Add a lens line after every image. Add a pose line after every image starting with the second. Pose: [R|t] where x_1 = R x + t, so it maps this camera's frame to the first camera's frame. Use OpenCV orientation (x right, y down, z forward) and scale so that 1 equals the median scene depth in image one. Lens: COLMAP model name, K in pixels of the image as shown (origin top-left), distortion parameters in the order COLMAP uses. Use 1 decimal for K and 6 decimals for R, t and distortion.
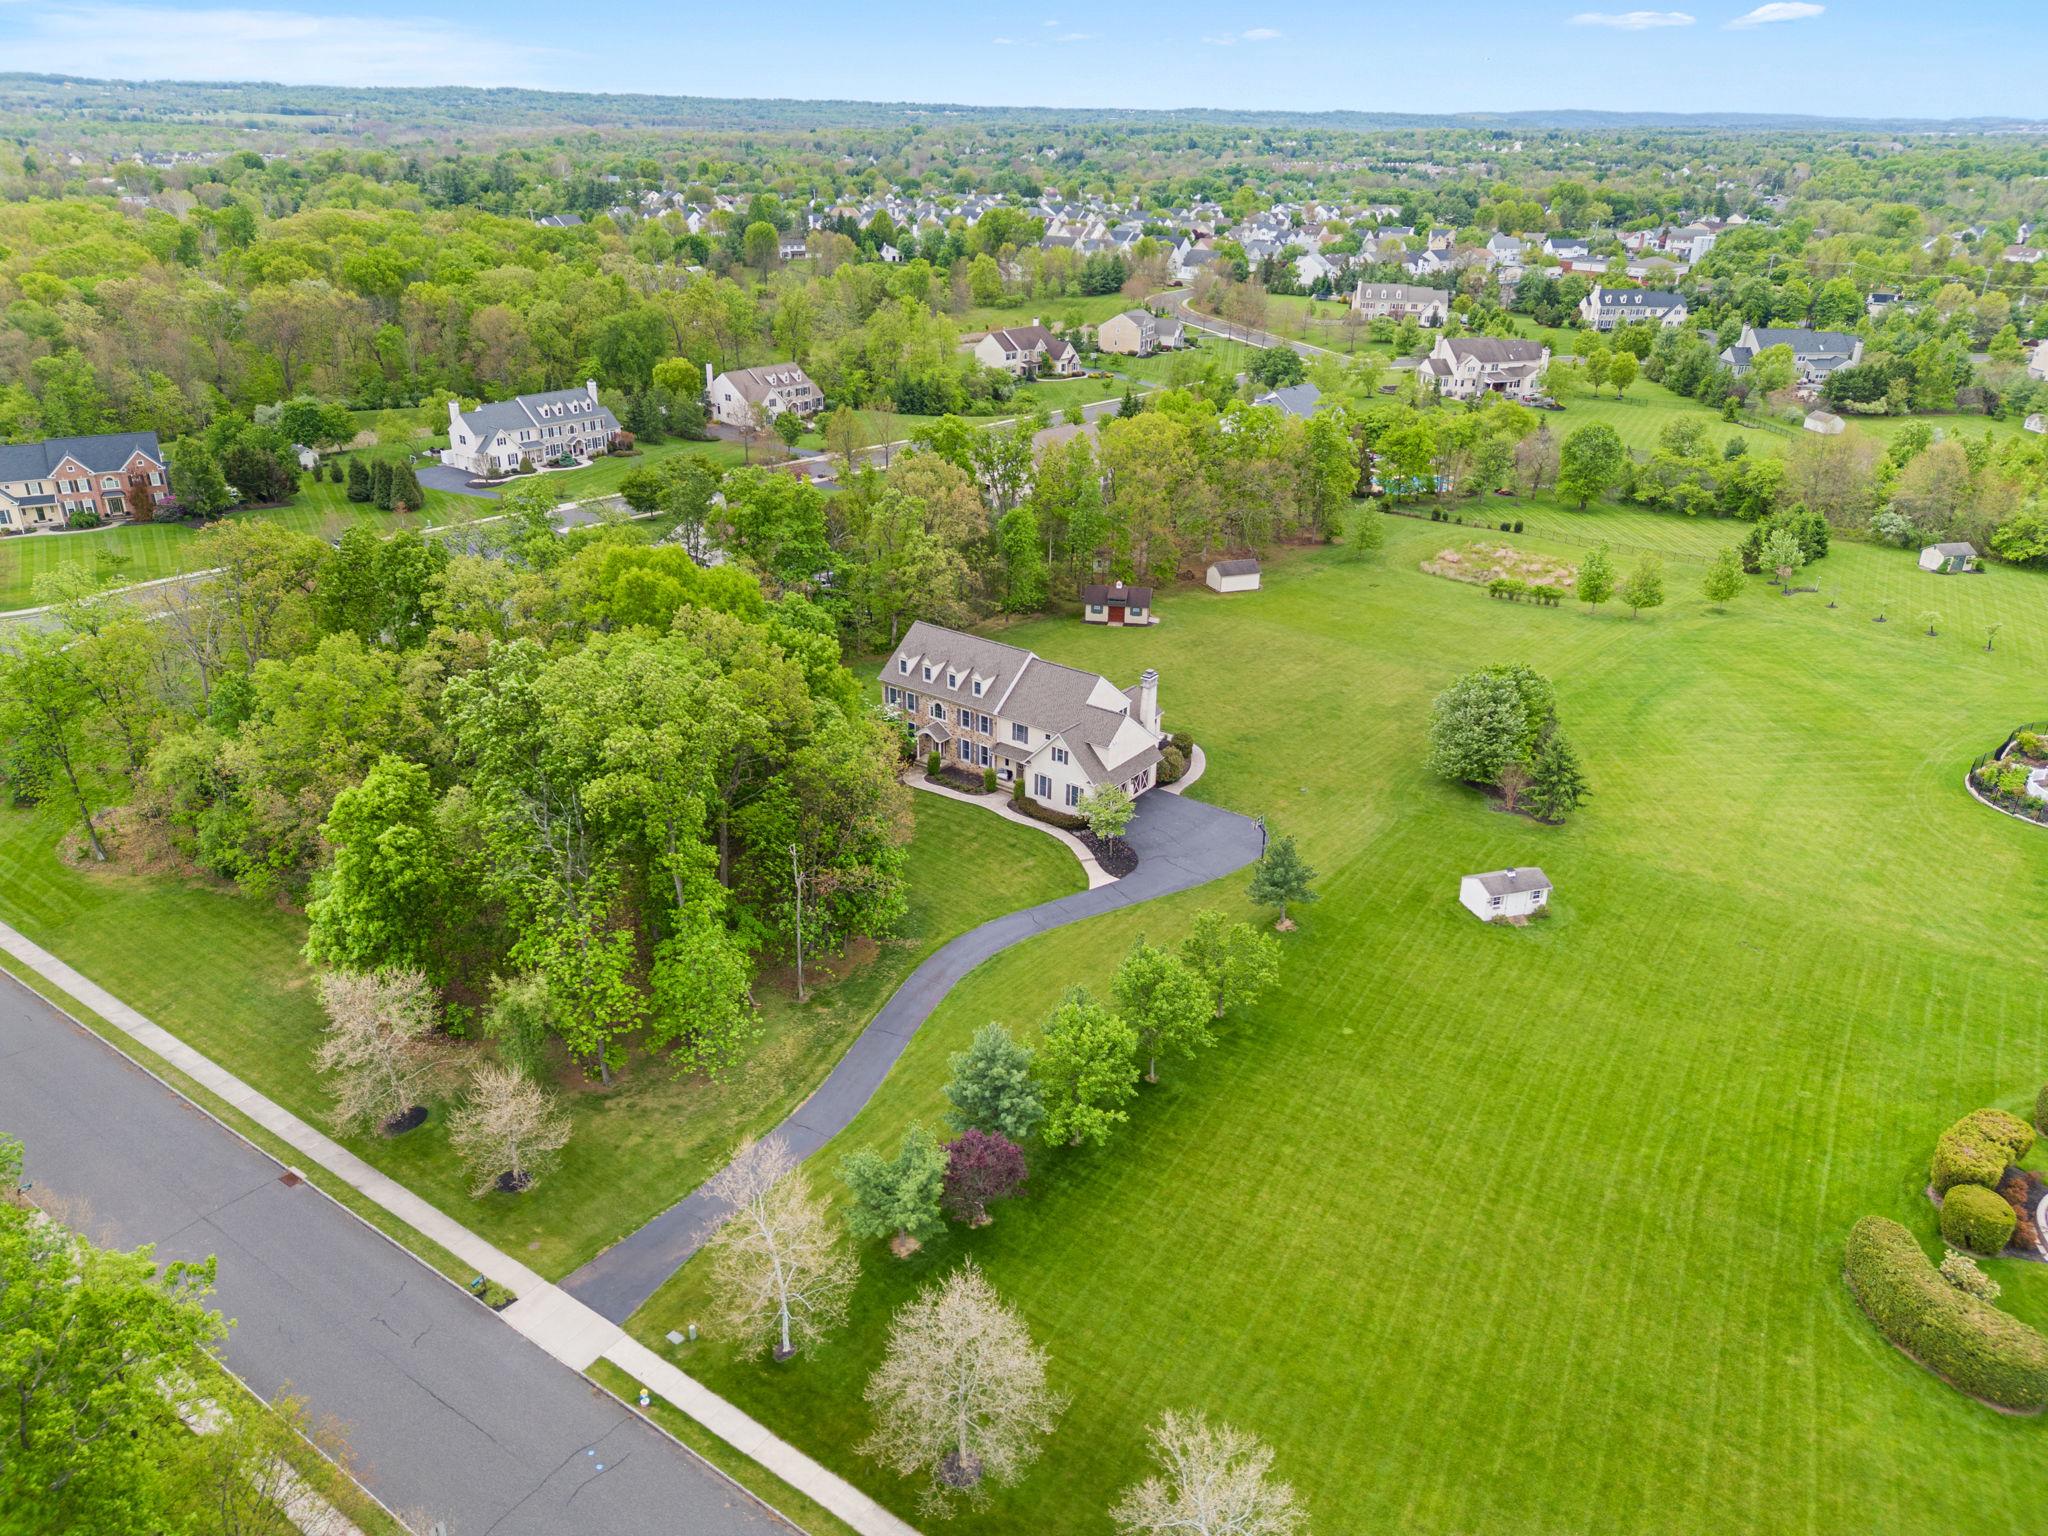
lens RADIAL K [[1409.5, 0, 1024.0], [0, 1409.5, 768.0], [0, 0, 1]] dist [0.006485, 0.000365]
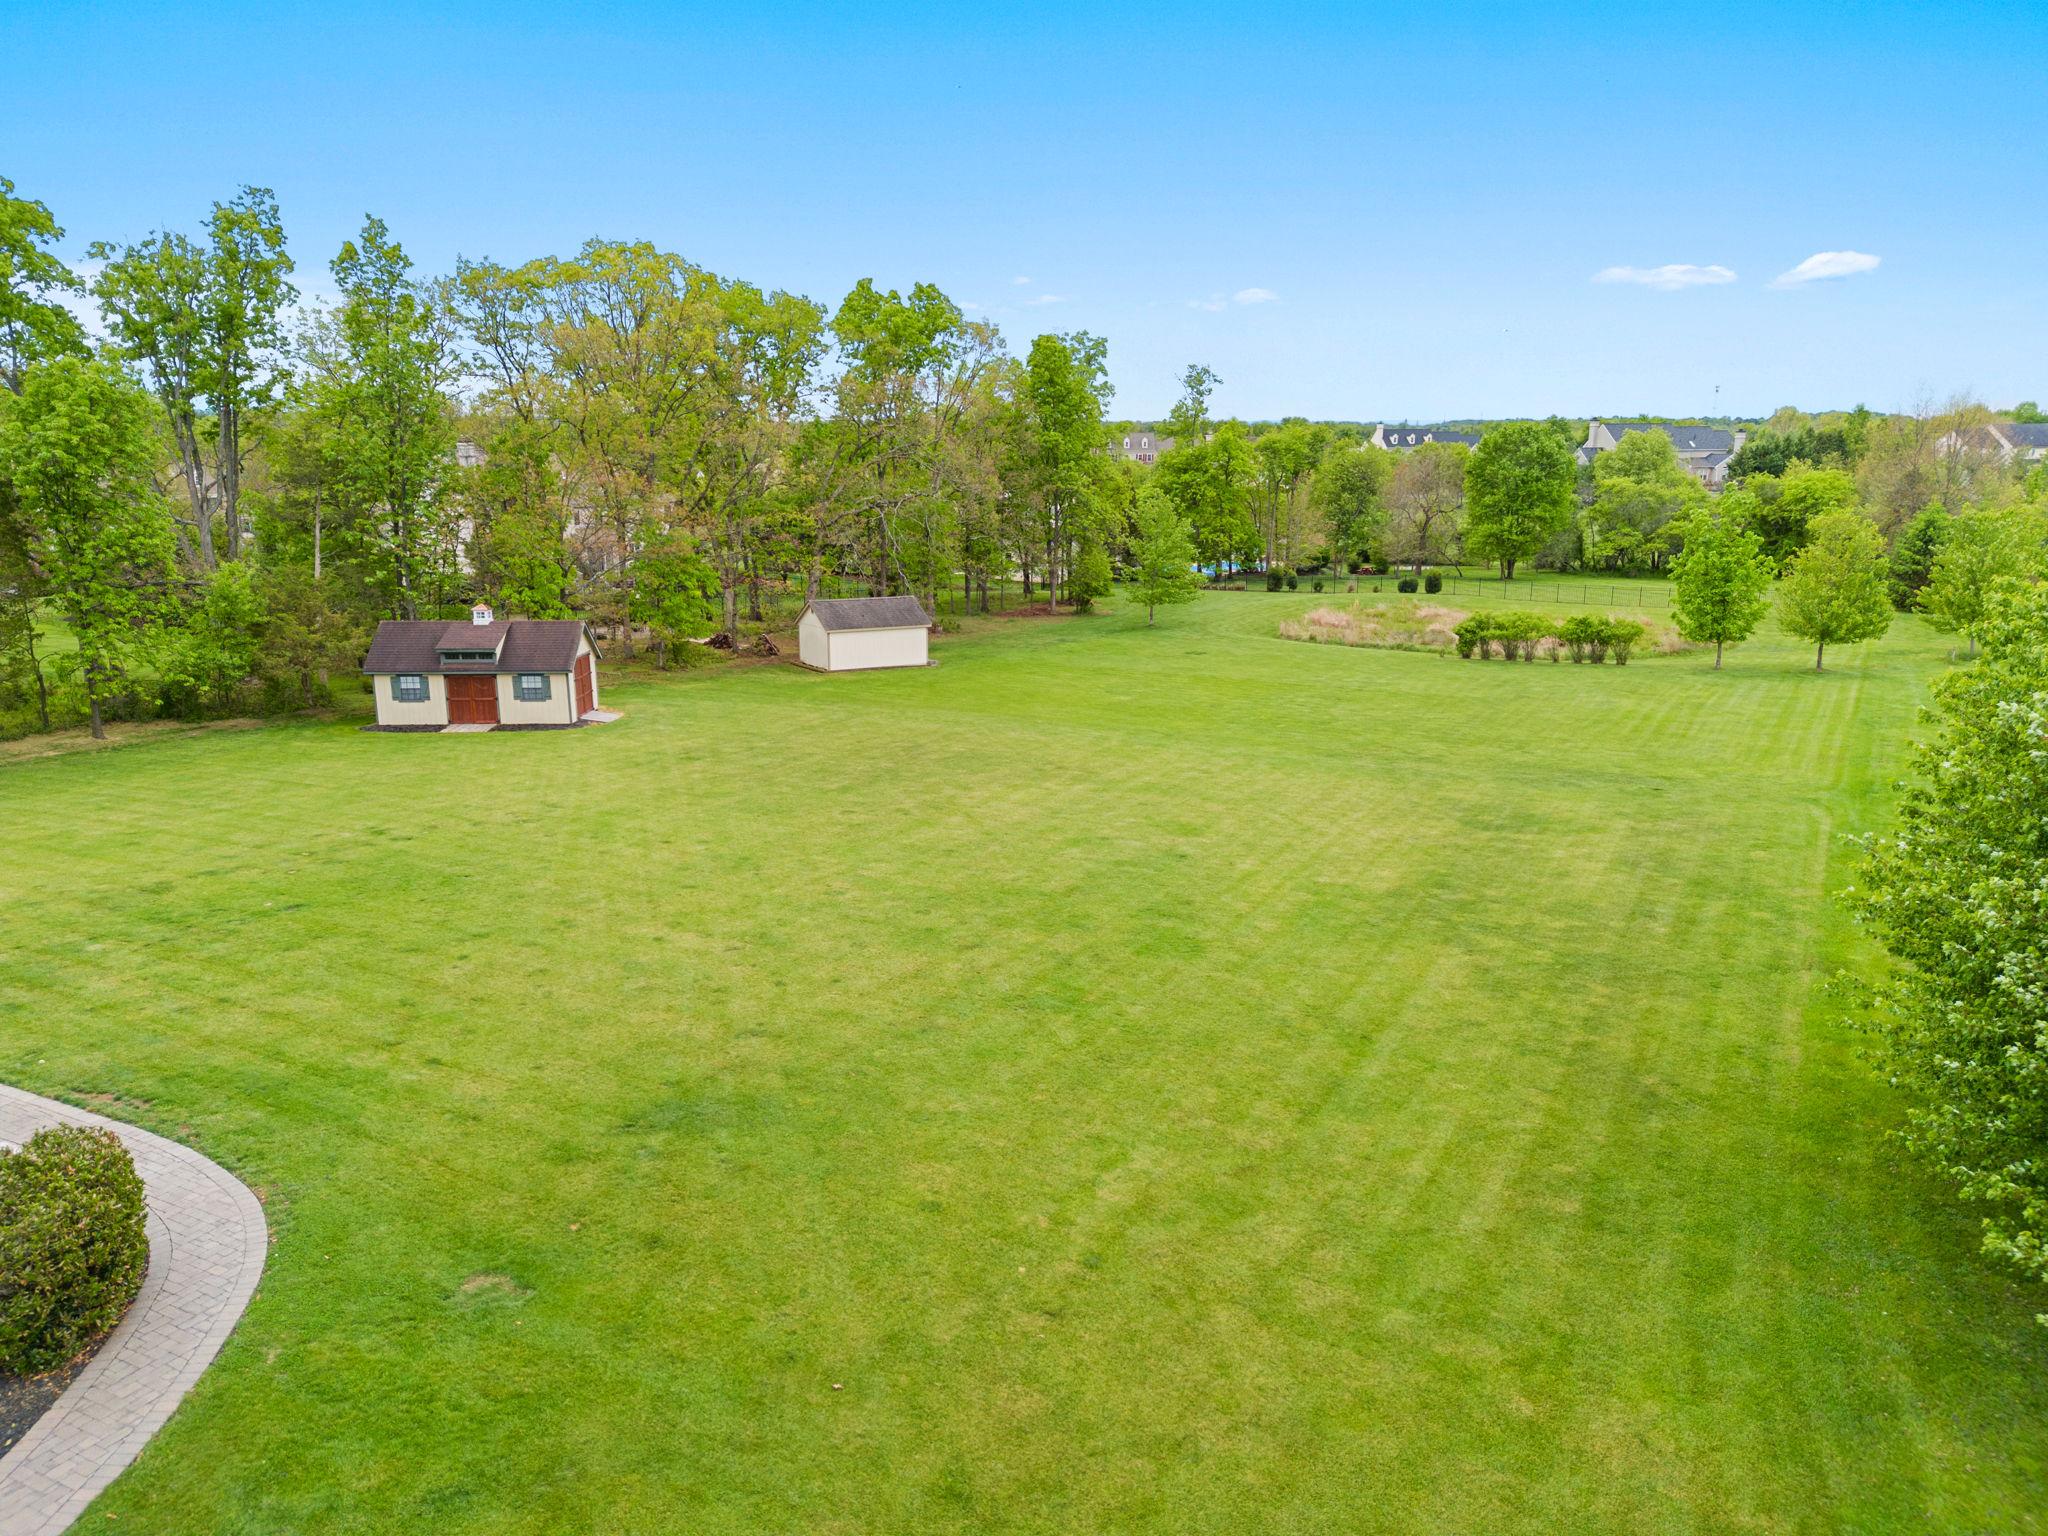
lens RADIAL K [[1409.5, 0, 1024.0], [0, 1409.5, 768.0], [0, 0, 1]] dist [0.006485, 0.000365]
pose [[0.985209, -0.056751, 0.161688, 0.137855], [0.087148, 0.978368, -0.187620, -0.020455], [-0.147543, 0.198936, 0.968842, 0.663018]]
